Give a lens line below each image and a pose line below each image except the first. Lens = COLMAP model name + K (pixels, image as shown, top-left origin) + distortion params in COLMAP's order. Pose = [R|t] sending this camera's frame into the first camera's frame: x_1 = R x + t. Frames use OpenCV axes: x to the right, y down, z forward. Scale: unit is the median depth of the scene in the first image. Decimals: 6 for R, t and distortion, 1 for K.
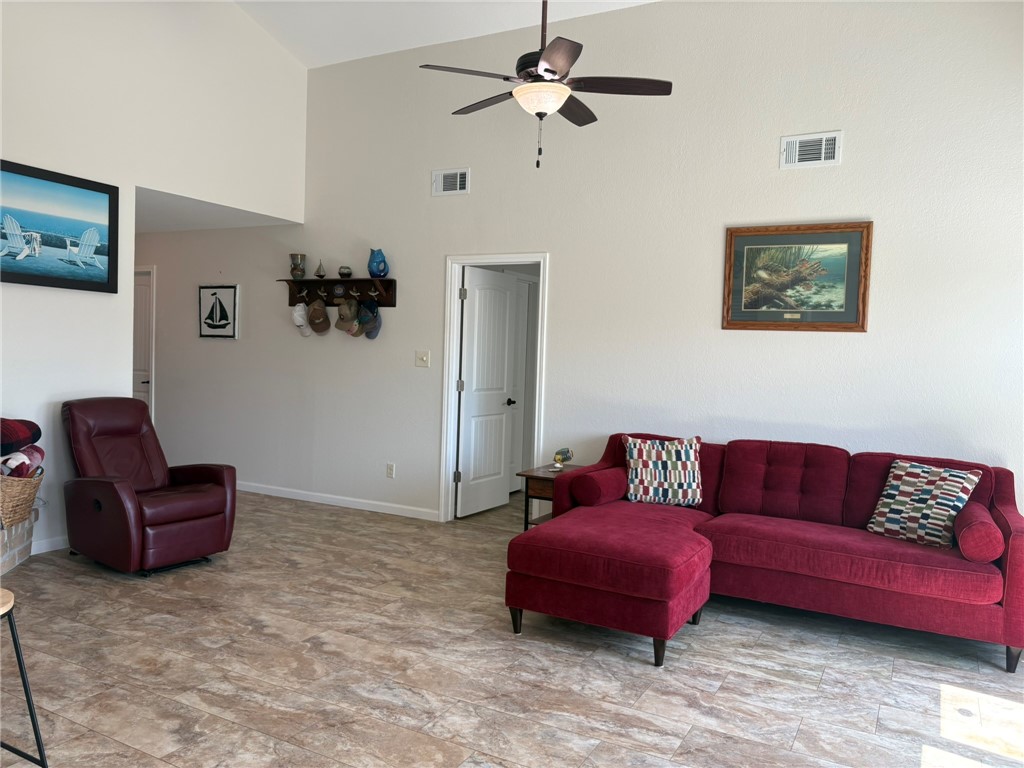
lens RADIAL K [[778.3, 0, 509.1], [0, 778.3, 381.3], [0, 0, 1]] dist [0.061138, -0.065666]
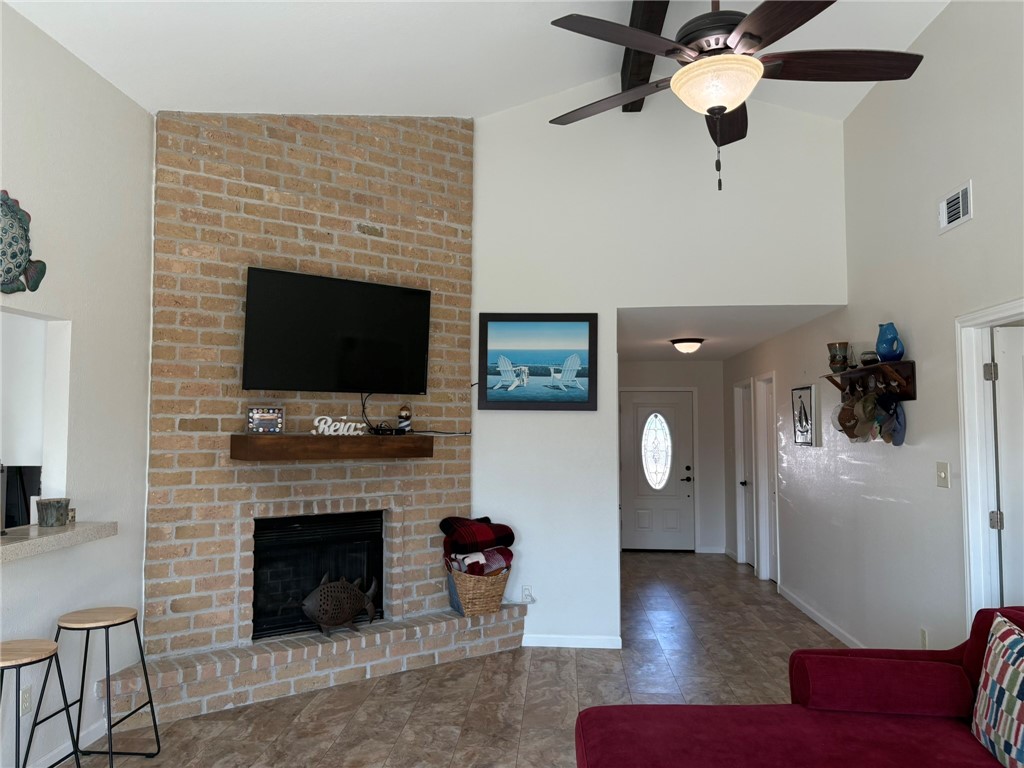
lens RADIAL K [[774.2, 0, 512.0], [0, 774.2, 384.0], [0, 0, 1]] dist [0.080842, -0.182203]
pose [[0.421466, -0.090882, -0.902279, 0.438951], [-0.019521, 0.993826, -0.109222, -0.032744], [0.906634, 0.063647, 0.417089, 0.487375]]
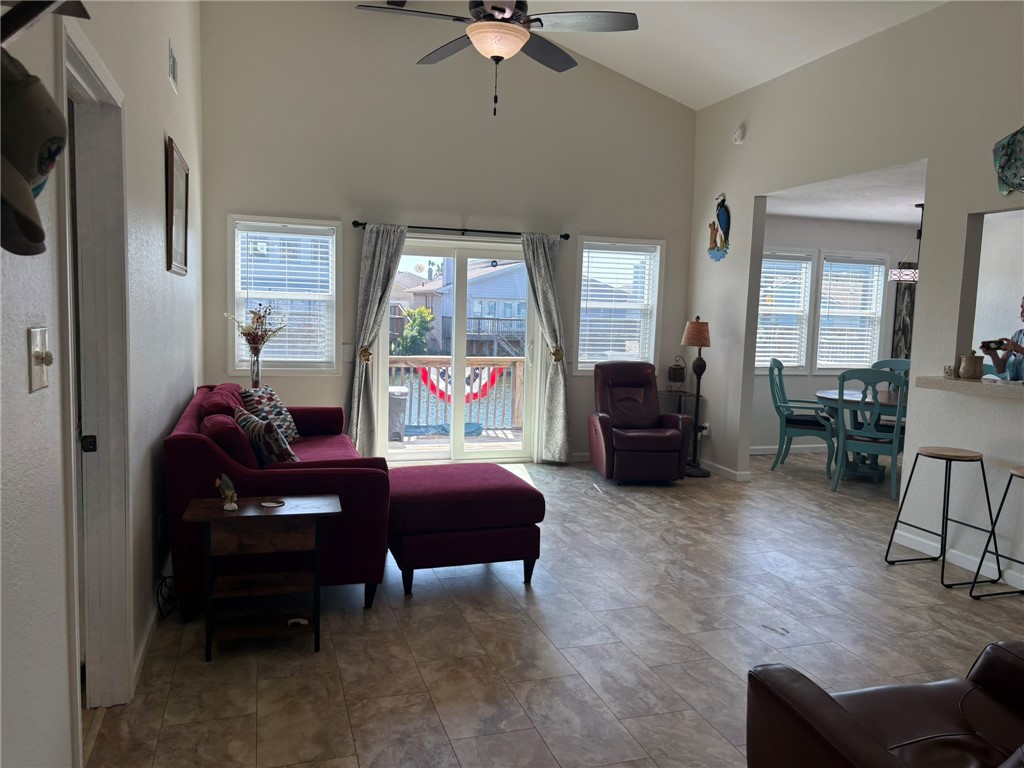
lens RADIAL K [[782.0, 0, 513.3], [0, 782.0, 383.3], [0, 0, 1]] dist [0.061334, -0.066620]
pose [[-0.728270, -0.119754, 0.674745, -0.526747], [-0.026687, 0.988822, 0.146693, -0.083337], [-0.684770, 0.088826, -0.723326, 1.393113]]
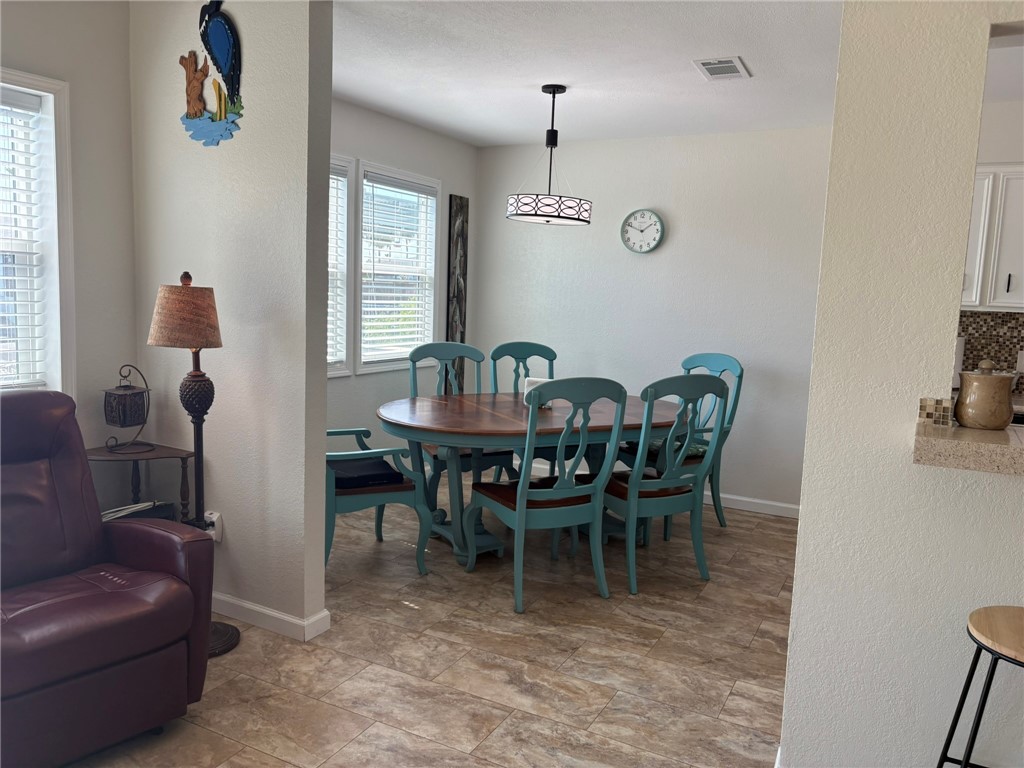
lens RADIAL K [[782.0, 0, 513.3], [0, 782.0, 383.3], [0, 0, 1]] dist [0.061334, -0.066620]
pose [[-0.997491, -0.068236, -0.018842, -0.058295], [-0.070389, 0.984353, 0.161541, -0.037258], [0.007524, 0.162462, -0.986686, 0.752122]]
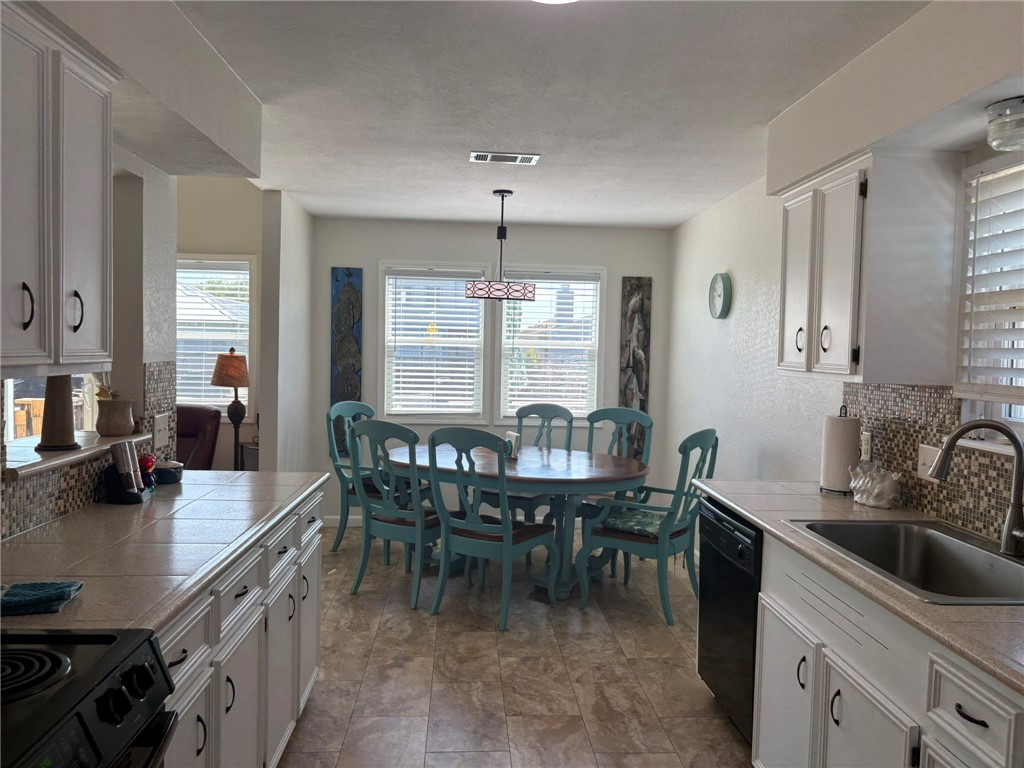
lens RADIAL K [[774.3, 0, 509.8], [0, 774.3, 380.7], [0, 0, 1]] dist [0.032398, -0.028622]
pose [[-0.525394, -0.081975, 0.846901, -0.913255], [-0.004962, 0.995626, 0.093293, -0.063508], [-0.850845, 0.044813, -0.523503, 0.426525]]
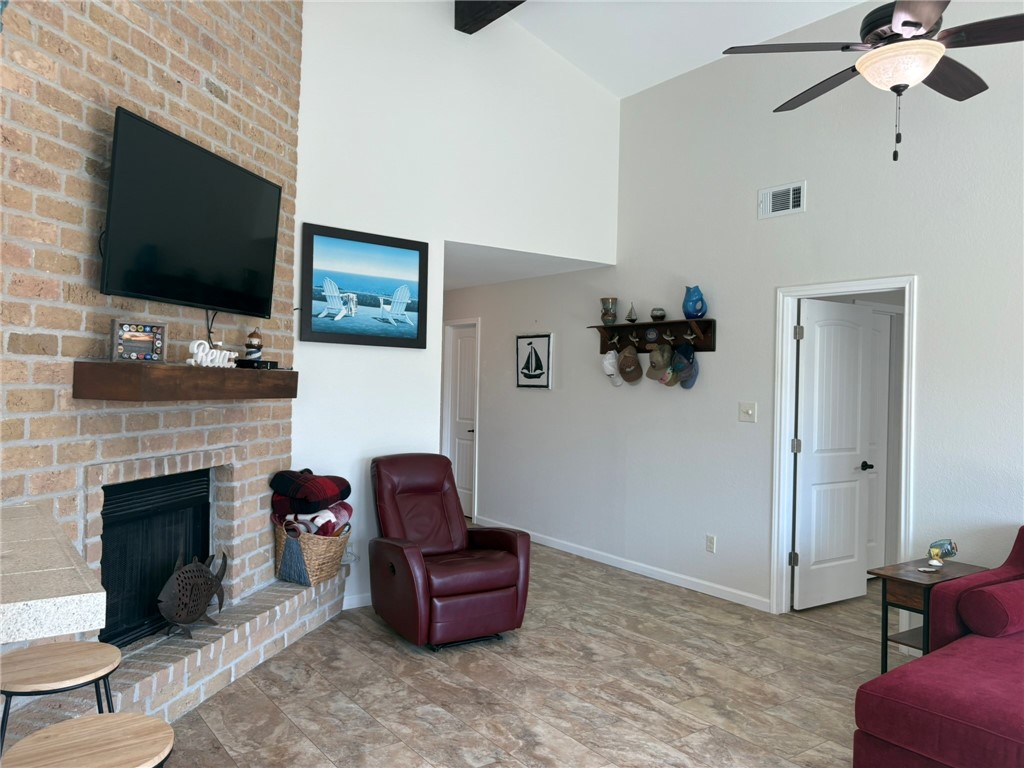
lens RADIAL K [[774.3, 0, 509.8], [0, 774.3, 380.7], [0, 0, 1]] dist [0.032398, -0.028622]
pose [[0.905660, -0.014518, -0.423757, 0.014428], [-0.006829, 0.998785, -0.048814, -0.025778], [0.423951, 0.047103, 0.904460, 0.172337]]
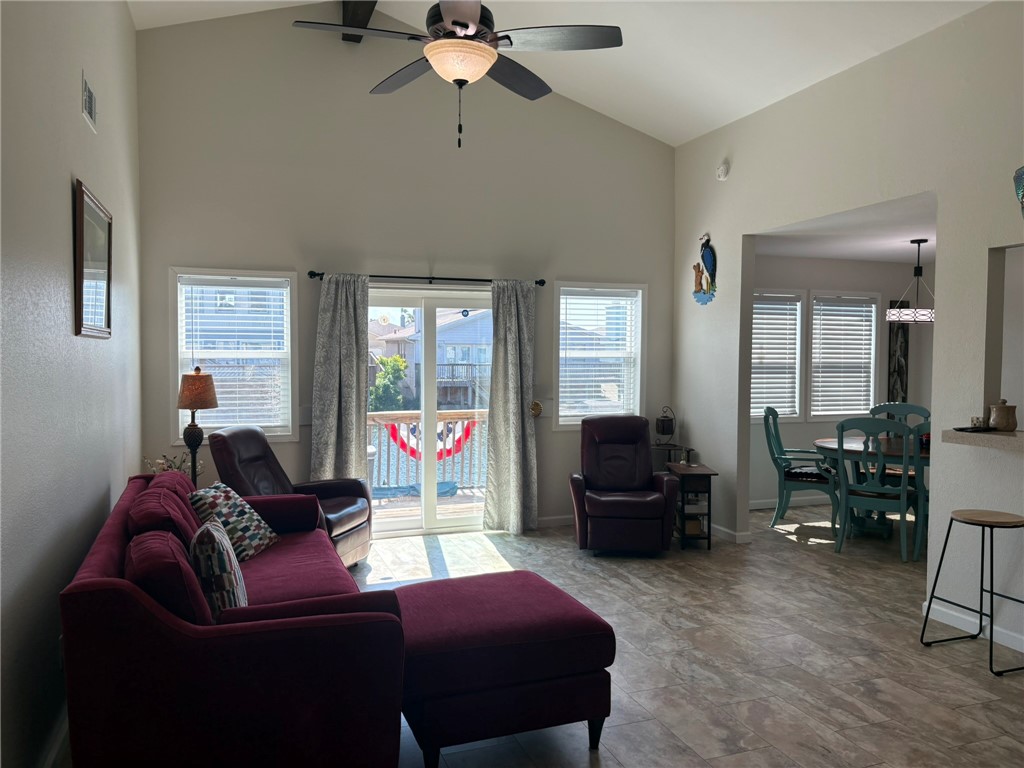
lens RADIAL K [[778.3, 0, 509.1], [0, 778.3, 381.3], [0, 0, 1]] dist [0.061138, -0.065666]
pose [[-0.748864, -0.060193, 0.659985, -0.444282], [-0.001893, 0.996057, 0.088695, -0.090762], [-0.662721, 0.065171, -0.746025, 1.305844]]
